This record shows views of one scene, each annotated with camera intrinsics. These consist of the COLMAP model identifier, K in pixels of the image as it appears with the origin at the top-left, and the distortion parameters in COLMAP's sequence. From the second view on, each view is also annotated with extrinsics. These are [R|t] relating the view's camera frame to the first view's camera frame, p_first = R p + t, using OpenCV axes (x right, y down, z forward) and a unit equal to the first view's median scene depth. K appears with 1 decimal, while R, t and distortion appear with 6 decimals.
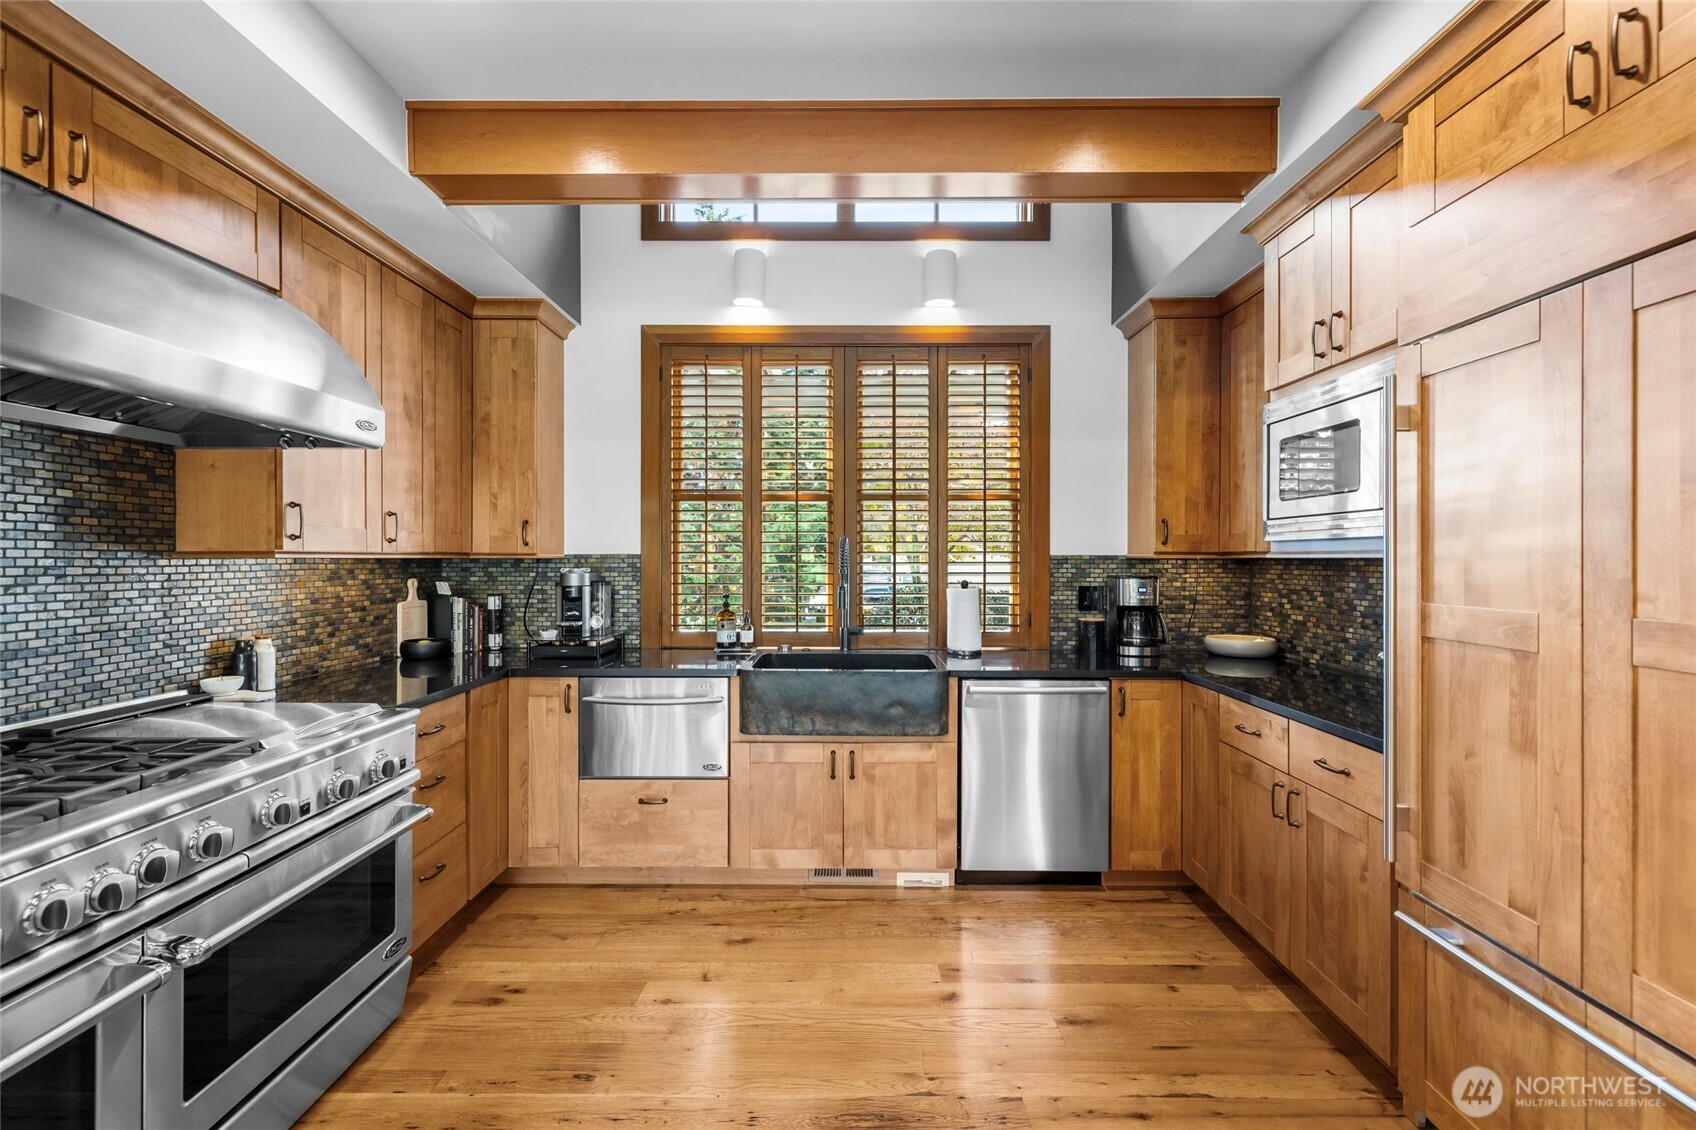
lens RADIAL K [[723.1, 0, 840.1], [0, 723.1, 563.9], [0, 0, 1]] dist [-0.000222, 0.000531]
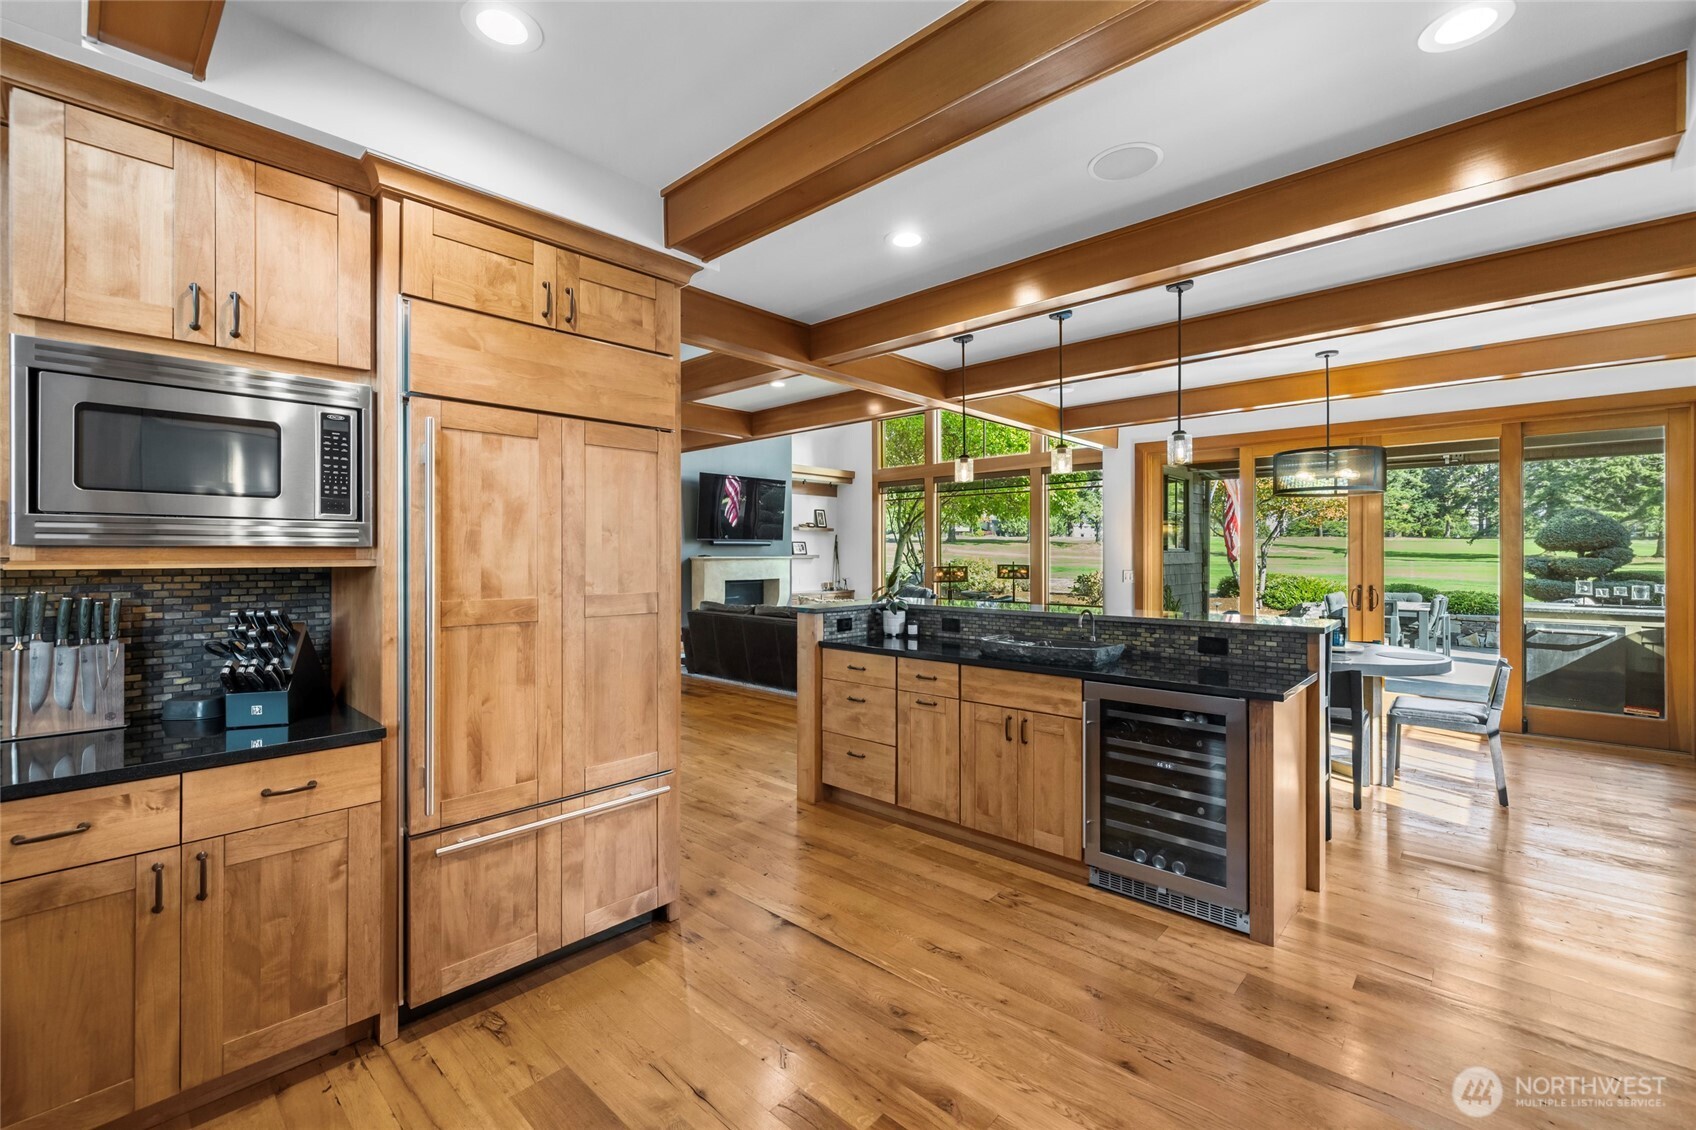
lens RADIAL K [[723.1, 0, 837.6], [0, 723.1, 554.2], [0, 0, 1]] dist [-0.000222, 0.000531]
pose [[-0.733318, 0.000718, 0.679885, -0.432289], [0.005783, 0.999970, 0.005181, -0.024073], [-0.679861, 0.007731, -0.733300, 1.065027]]
